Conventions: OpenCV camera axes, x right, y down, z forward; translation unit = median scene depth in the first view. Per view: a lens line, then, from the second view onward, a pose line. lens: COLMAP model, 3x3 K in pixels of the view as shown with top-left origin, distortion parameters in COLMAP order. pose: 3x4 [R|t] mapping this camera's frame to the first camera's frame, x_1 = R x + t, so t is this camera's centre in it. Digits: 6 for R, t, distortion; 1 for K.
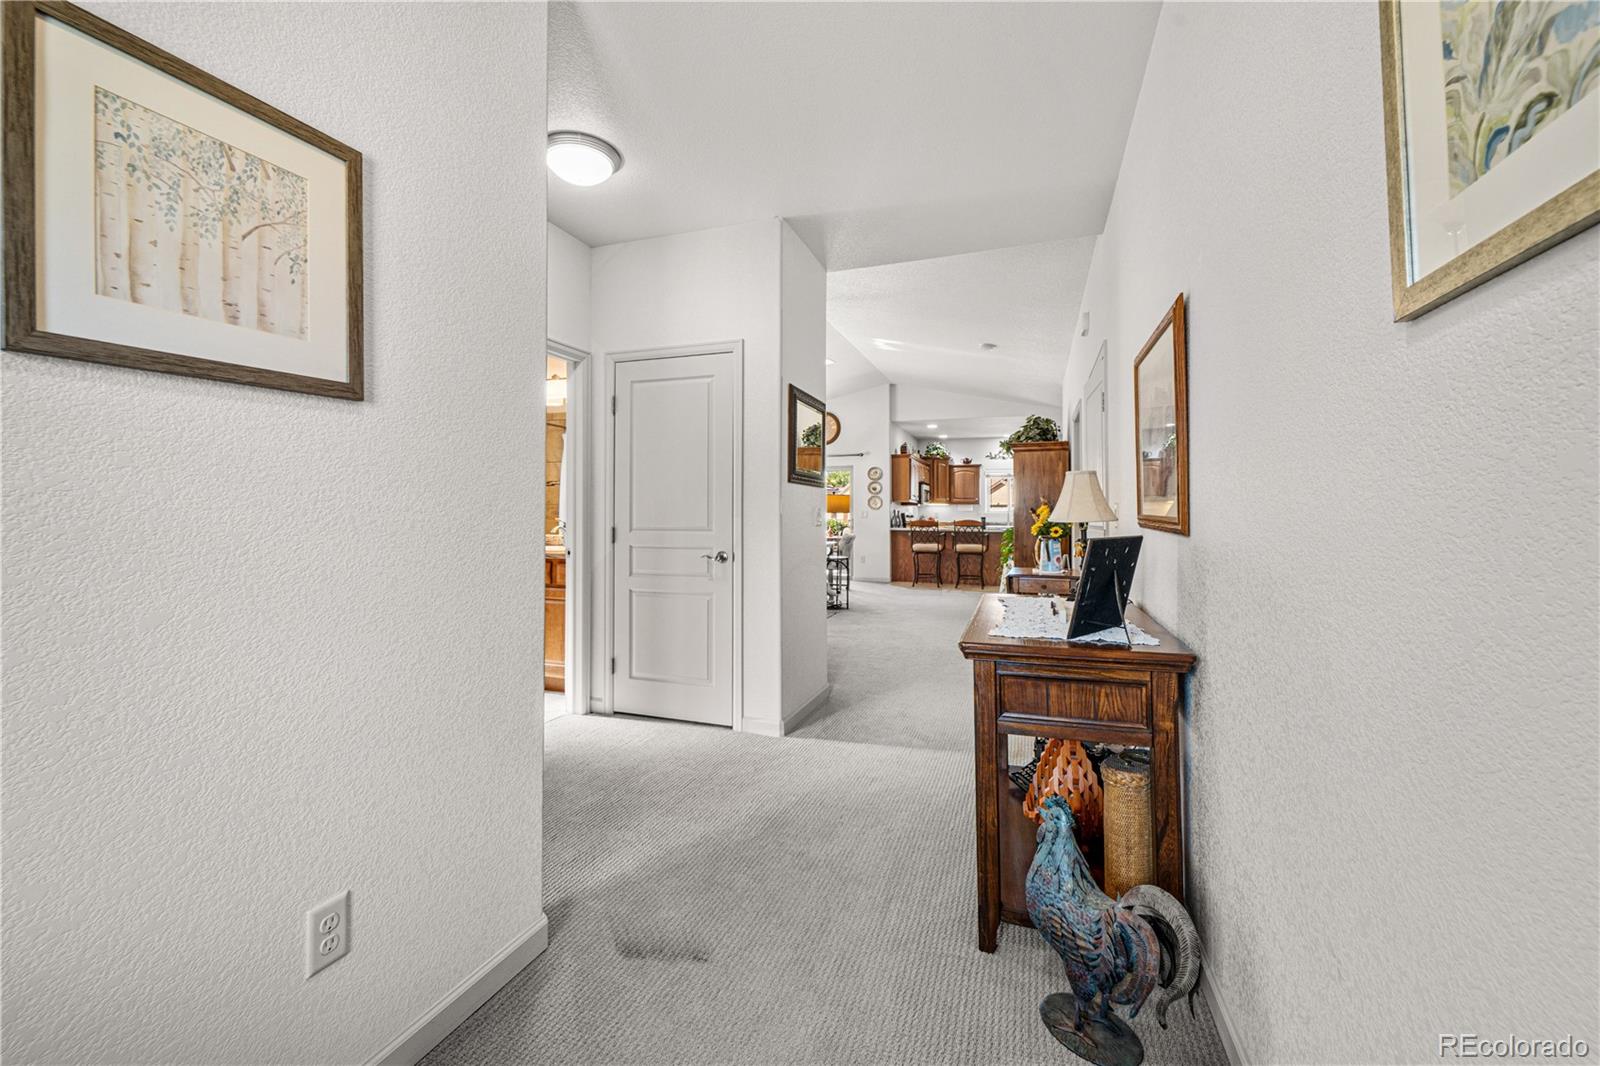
lens RADIAL K [[645.2, 0, 808.8], [0, 645.2, 494.7], [0, 0, 1]] dist [0.003377, -0.000852]
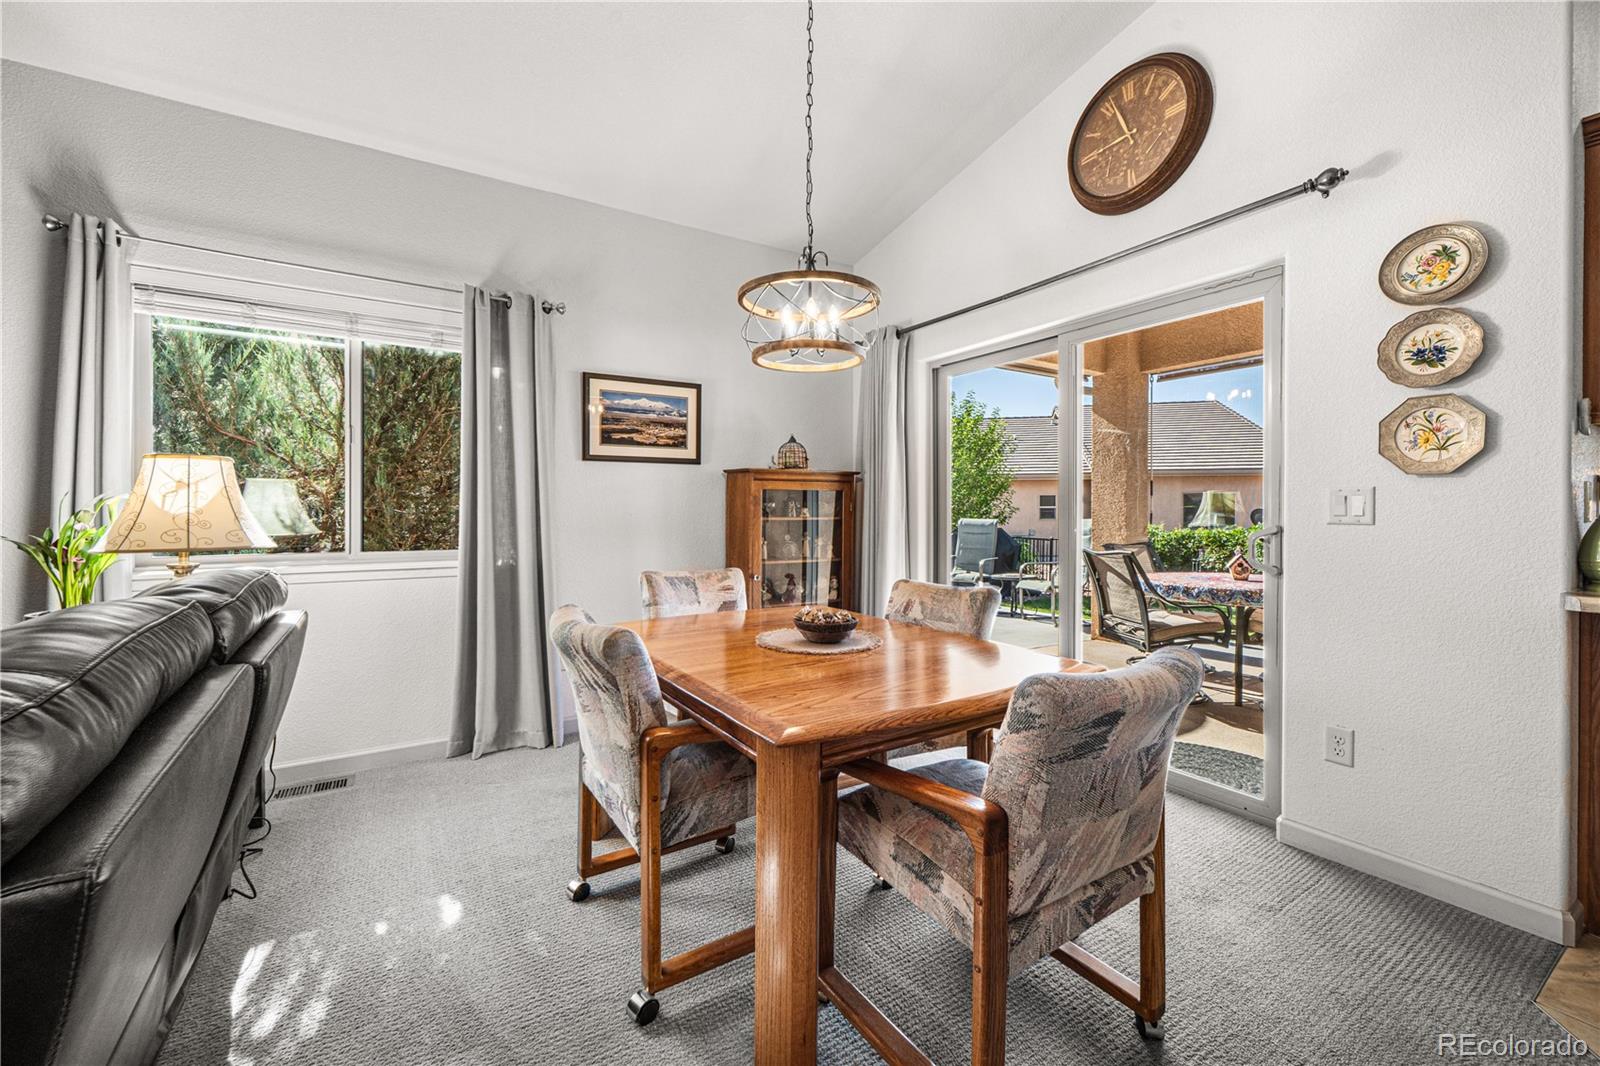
lens RADIAL K [[645.2, 0, 798.0], [0, 645.2, 513.8], [0, 0, 1]] dist [0.003377, -0.000852]
pose [[0.770349, 0.000124, -0.637623, 0.080298], [0.019866, 0.999510, 0.024197, 0.025086], [0.637313, -0.031307, 0.769969, 0.745897]]
